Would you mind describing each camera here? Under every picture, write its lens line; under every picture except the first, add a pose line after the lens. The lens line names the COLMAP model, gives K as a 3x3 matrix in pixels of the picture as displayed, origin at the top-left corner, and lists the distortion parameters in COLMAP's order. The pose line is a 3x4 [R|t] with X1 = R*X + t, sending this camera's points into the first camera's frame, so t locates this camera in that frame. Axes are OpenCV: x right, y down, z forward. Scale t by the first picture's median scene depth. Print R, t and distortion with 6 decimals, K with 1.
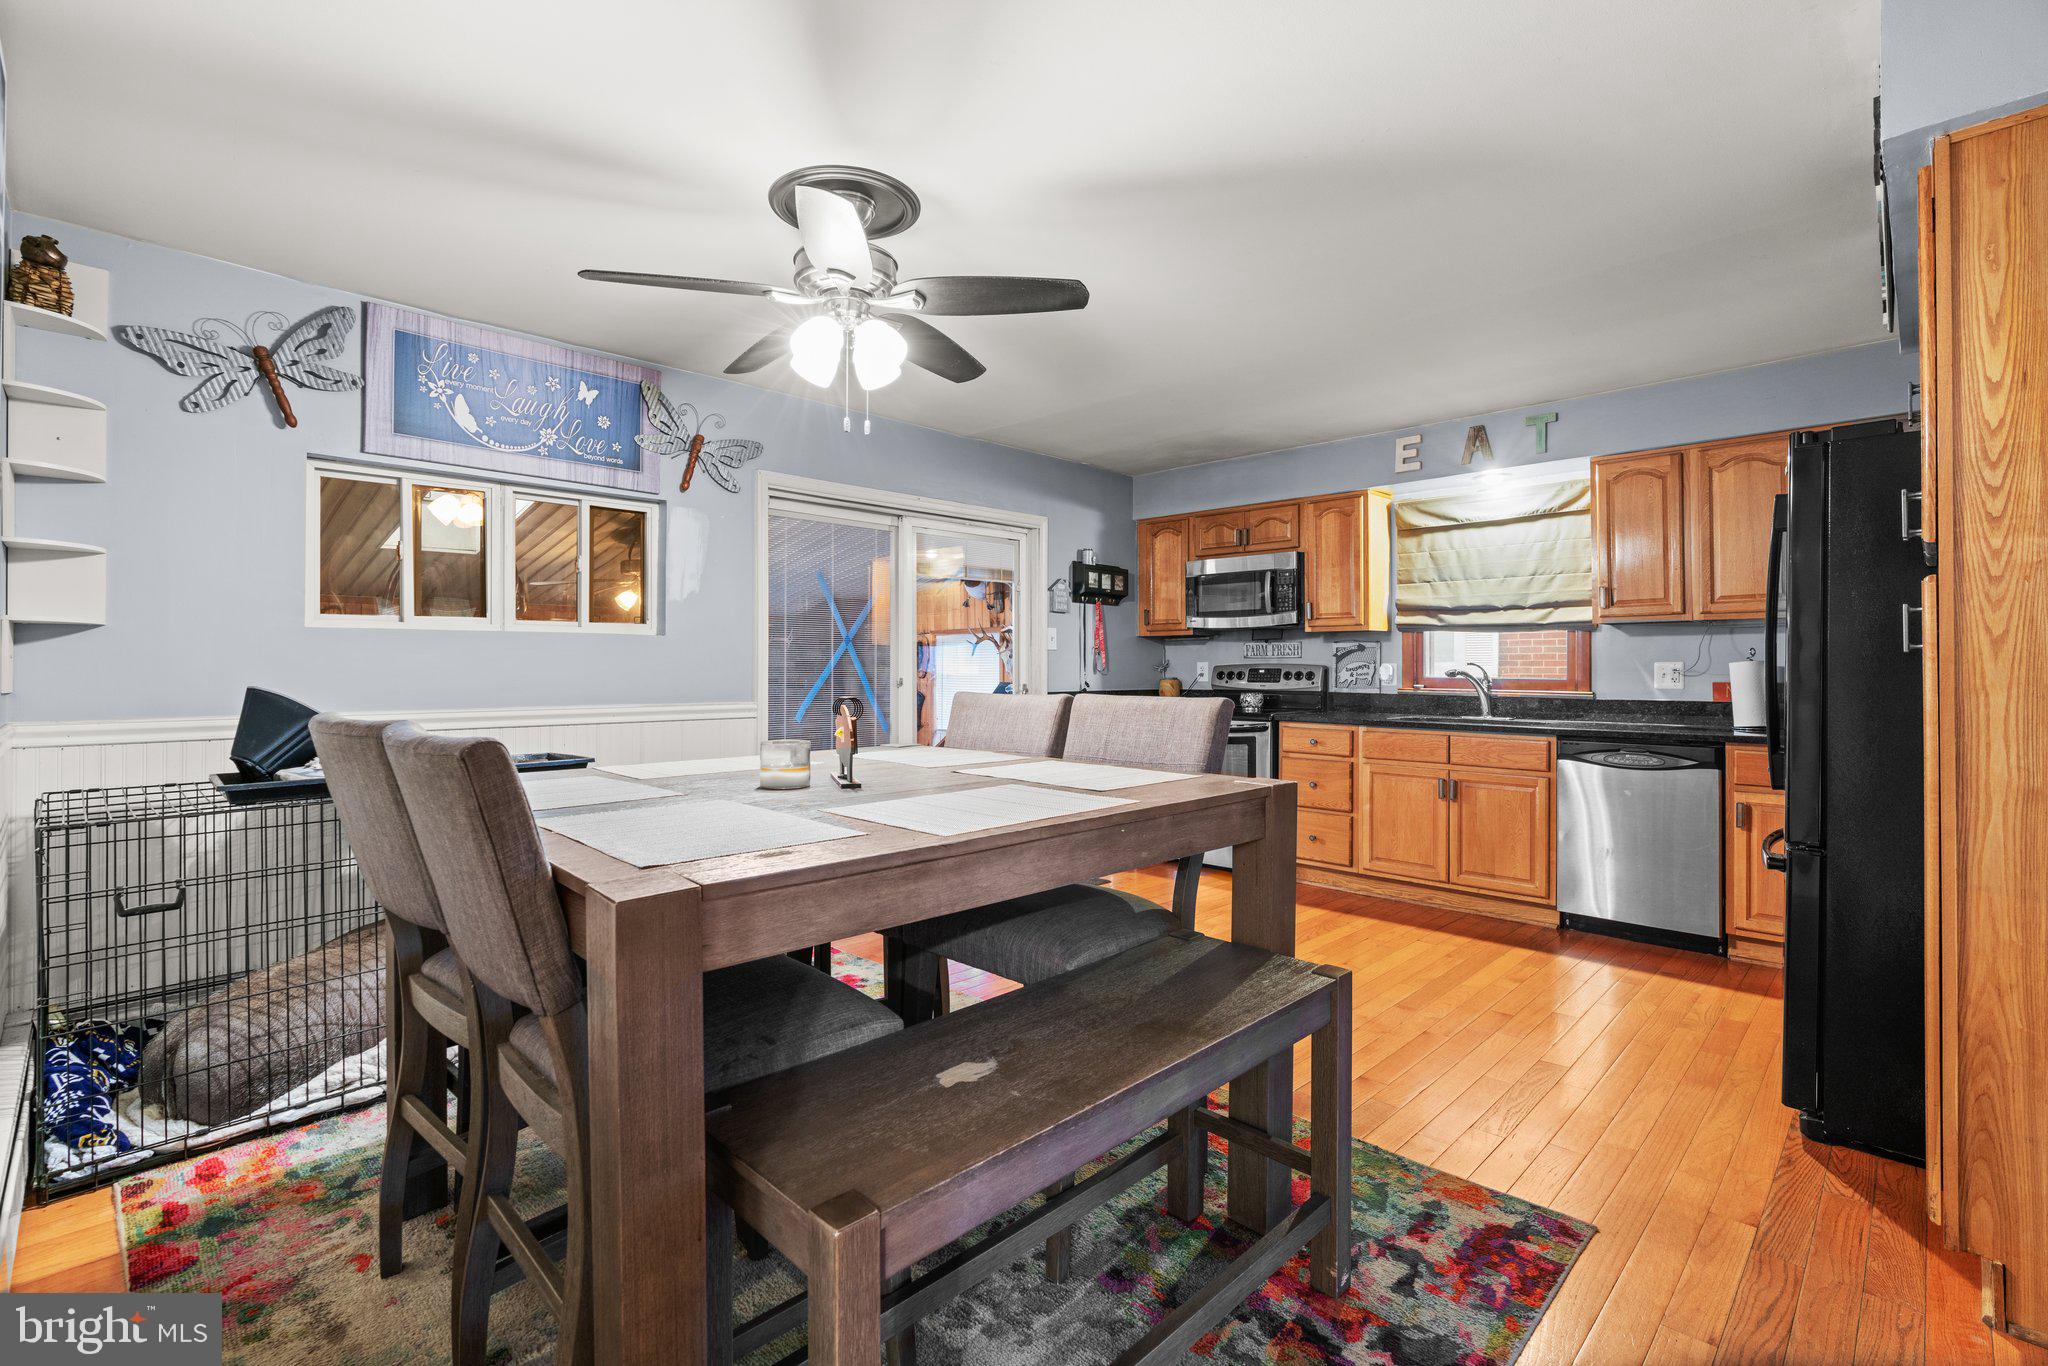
lens RADIAL K [[914.2, 0, 1014.3], [0, 914.2, 662.3], [0, 0, 1]] dist [-0.003987, 0.000062]
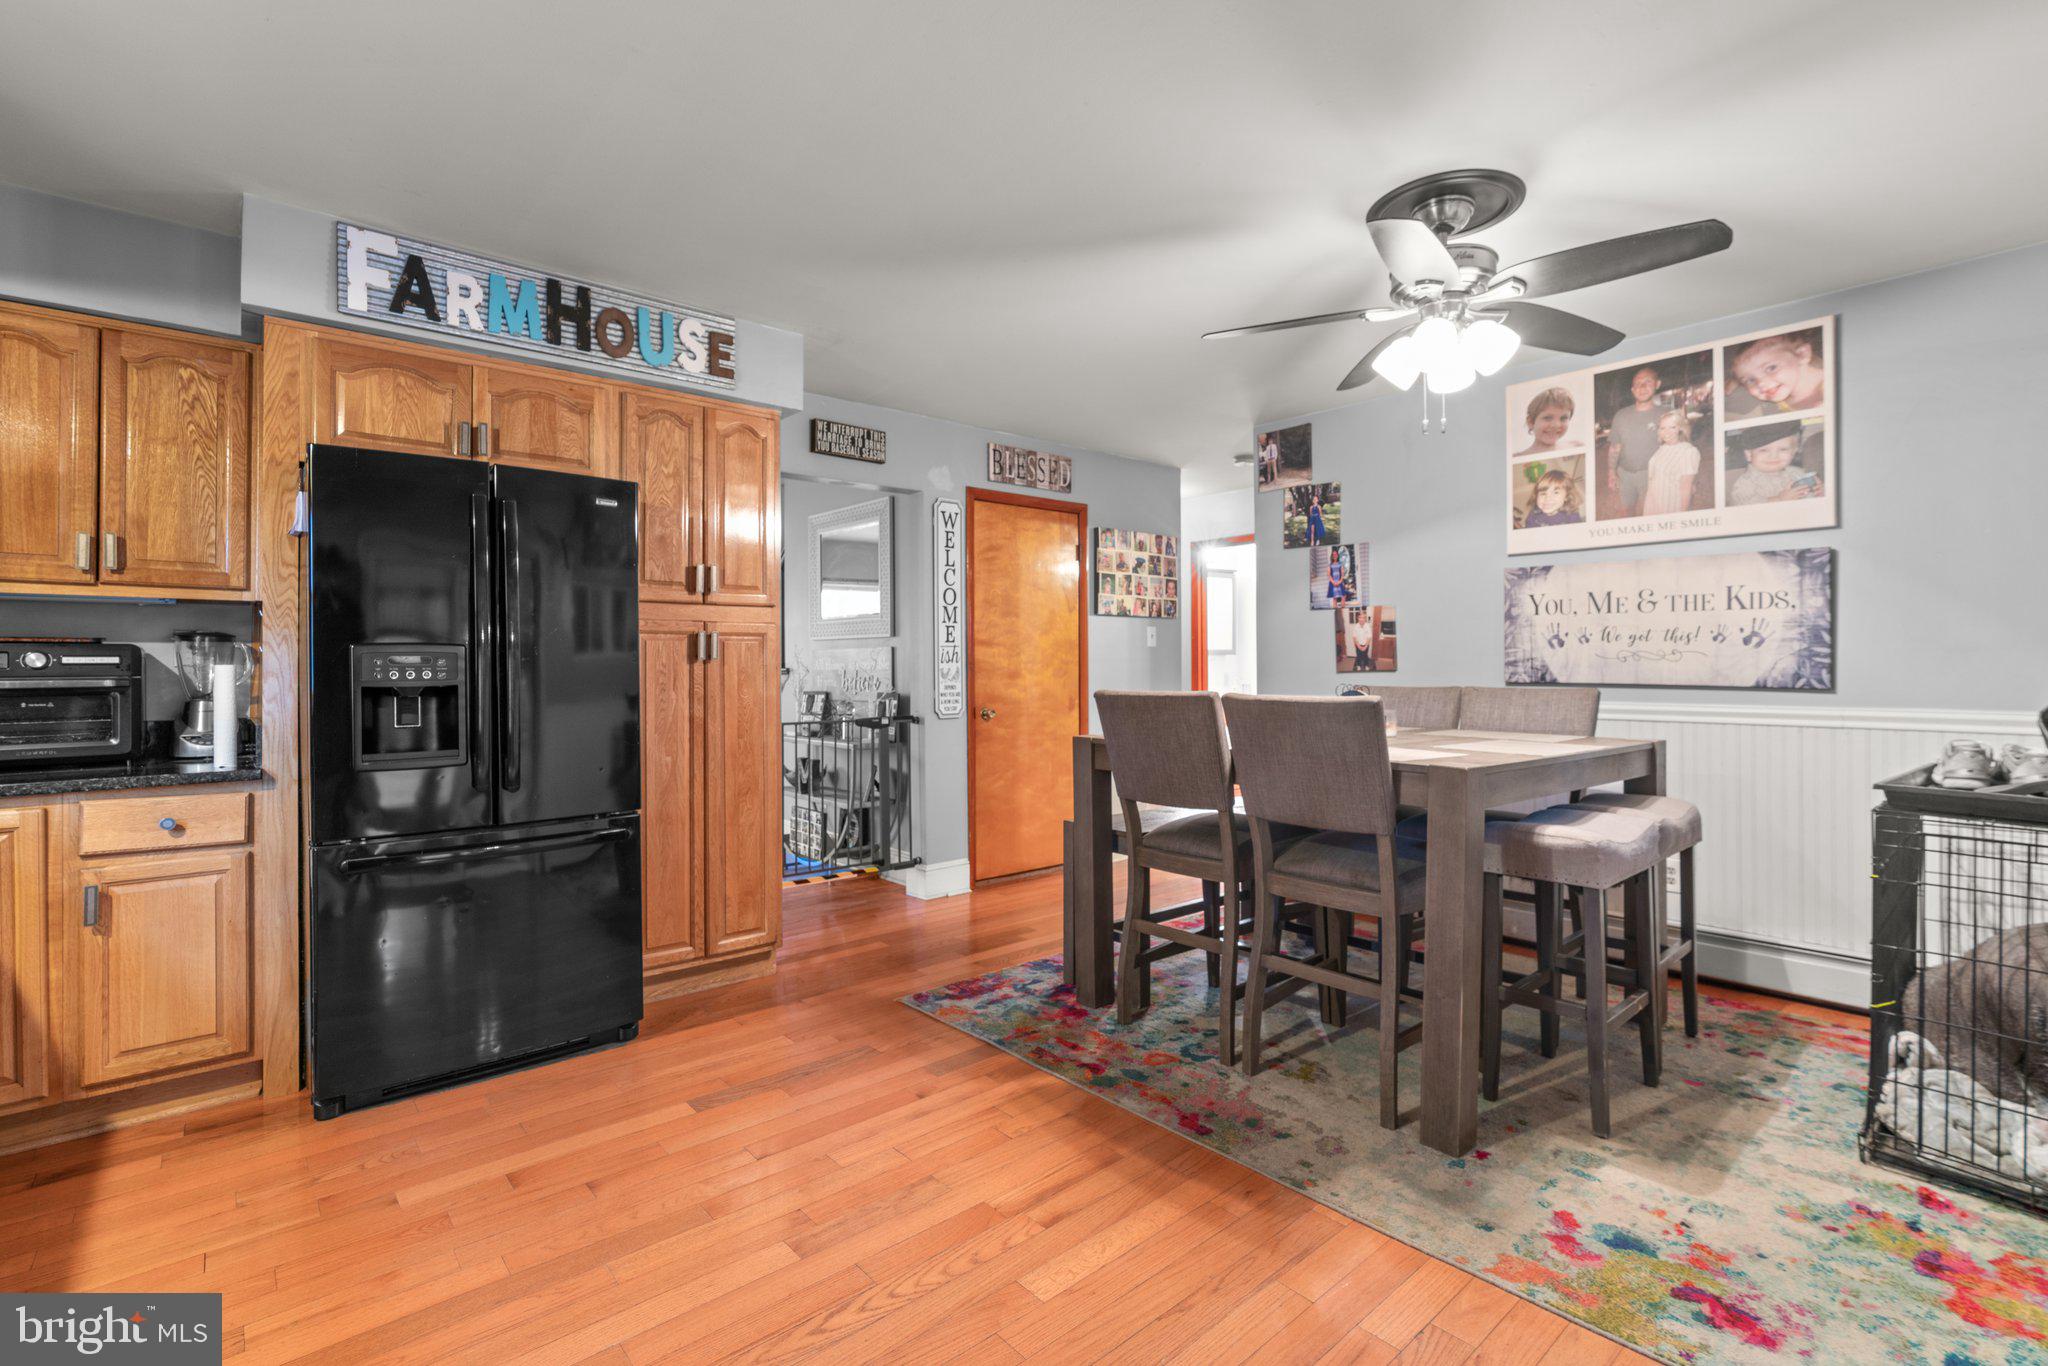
lens RADIAL K [[942.7, 0, 1034.1], [0, 942.7, 663.0], [0, 0, 1]] dist [-0.014844, 0.008924]
pose [[-0.998440, 0.005236, 0.055585, 0.123641], [0.004738, 0.999947, -0.009086, 0.006408], [-0.055629, -0.008808, -0.998413, 1.186767]]
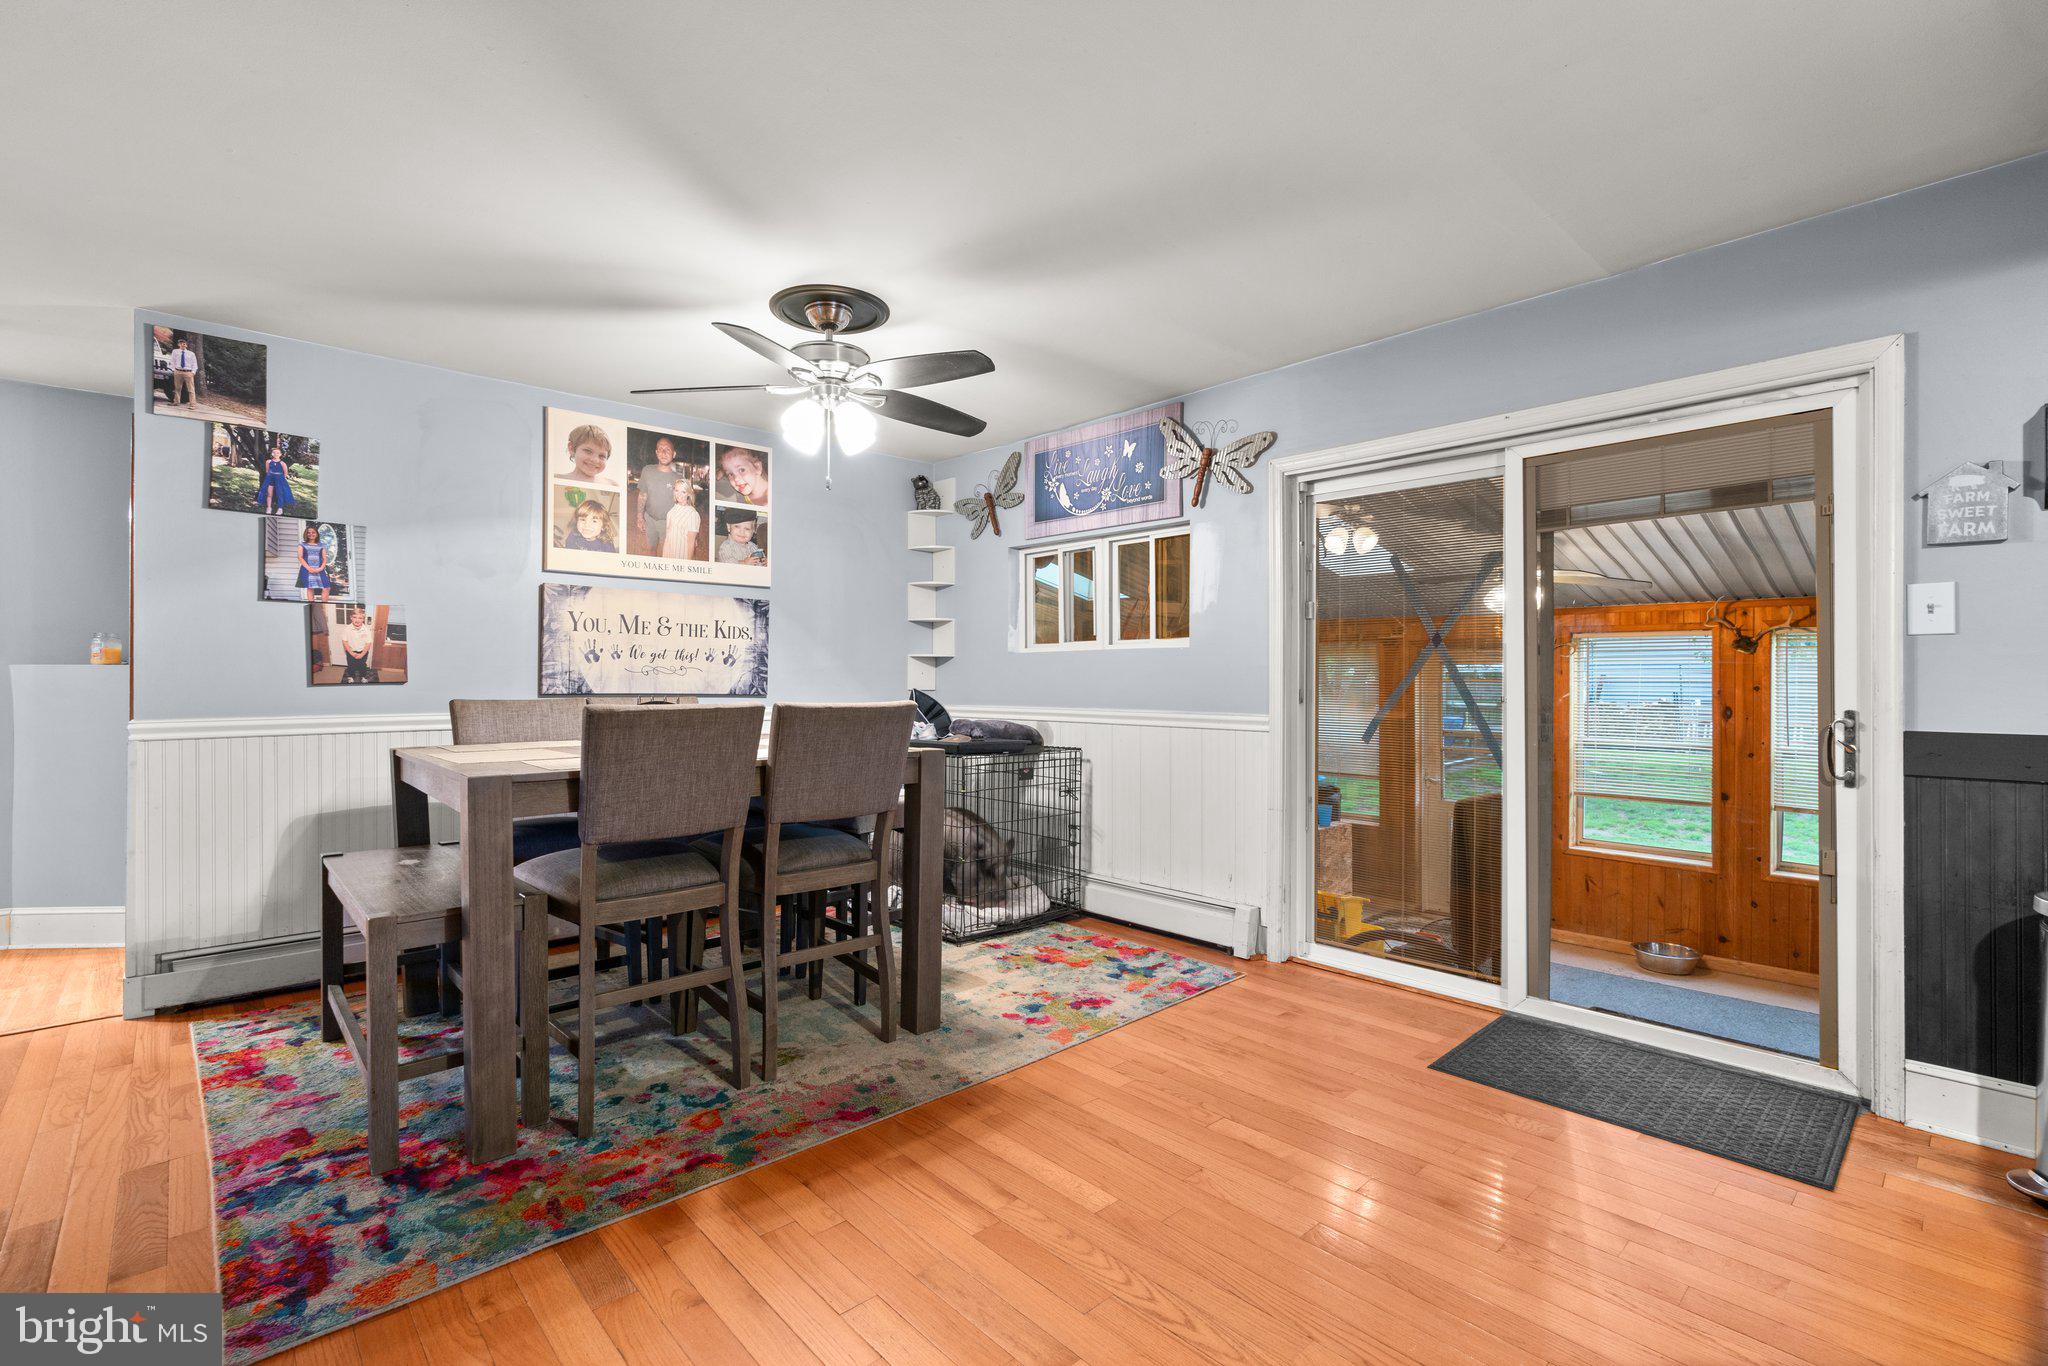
lens RADIAL K [[914.6, 0, 1026.1], [0, 914.6, 678.0], [0, 0, 1]] dist [-0.012303, 0.004977]
pose [[-0.028421, -0.002494, -0.999593, 0.614194], [0.004996, 0.999984, -0.002637, 0.007605], [0.999584, -0.005068, -0.028409, 0.751605]]
